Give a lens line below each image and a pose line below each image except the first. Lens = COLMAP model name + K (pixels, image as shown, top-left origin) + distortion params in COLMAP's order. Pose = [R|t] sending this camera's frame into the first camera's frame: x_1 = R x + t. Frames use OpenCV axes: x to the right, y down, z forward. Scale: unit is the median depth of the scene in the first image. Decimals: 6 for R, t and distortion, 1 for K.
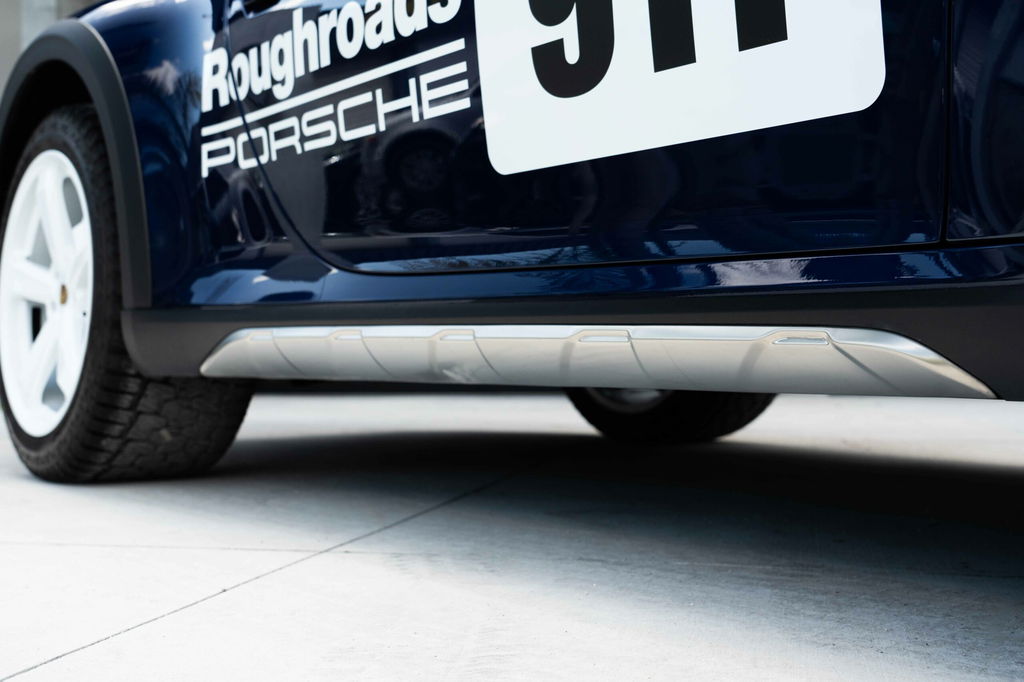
lens RADIAL K [[1220.1, 0, 511.0], [0, 1220.1, 332.7], [0, 0, 1]] dist [-0.008250, 0.000000]
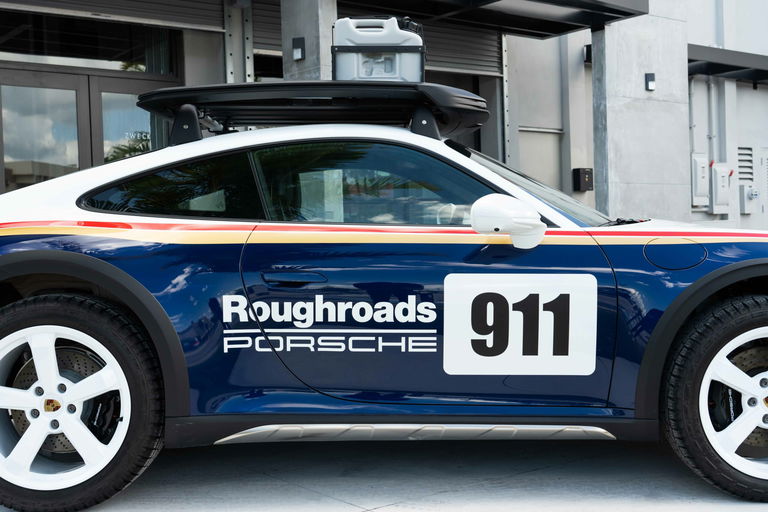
lens RADIAL K [[996.7, 0, 390.4], [0, 996.7, 258.7], [0, 0, 1]] dist [0.049274, 0.000000]
pose [[0.605751, -0.023525, 0.795306, -1.763368], [-0.004566, 0.999444, 0.033042, -0.422753], [-0.795641, -0.023647, 0.605307, -0.349999]]
